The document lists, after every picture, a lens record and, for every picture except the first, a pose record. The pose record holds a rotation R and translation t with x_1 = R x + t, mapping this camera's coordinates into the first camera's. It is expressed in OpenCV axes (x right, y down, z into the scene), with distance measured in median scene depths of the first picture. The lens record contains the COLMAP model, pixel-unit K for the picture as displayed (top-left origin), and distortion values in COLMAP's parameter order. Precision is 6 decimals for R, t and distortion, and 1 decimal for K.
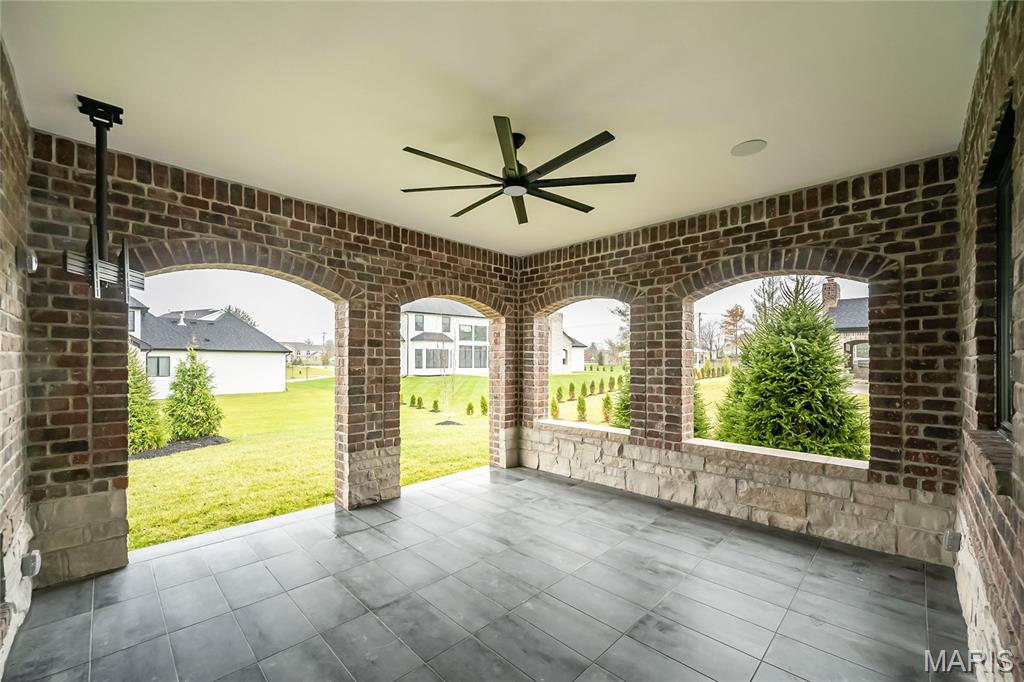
lens RADIAL K [[408.0, 0, 524.1], [0, 408.0, 361.3], [0, 0, 1]] dist [0.001782, -0.000415]
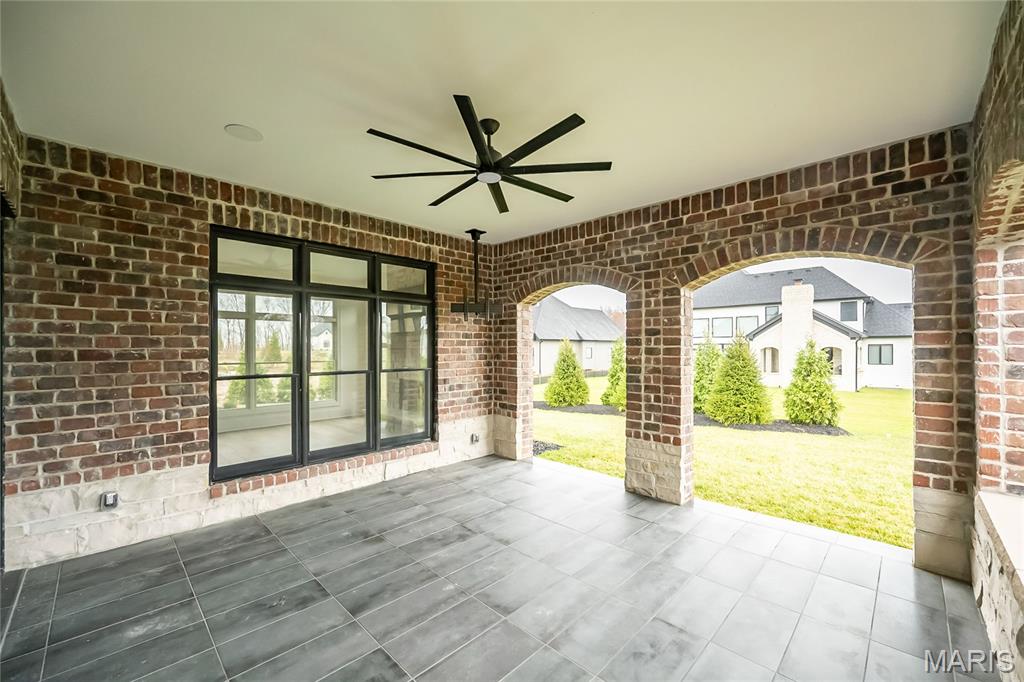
lens RADIAL K [[408.0, 0, 509.7], [0, 408.0, 346.3], [0, 0, 1]] dist [0.001782, -0.000415]
pose [[-0.007799, -0.005674, -0.999953, 0.606468], [-0.000554, 0.999984, -0.005670, -0.004804], [0.999969, 0.000510, -0.007802, 0.671509]]
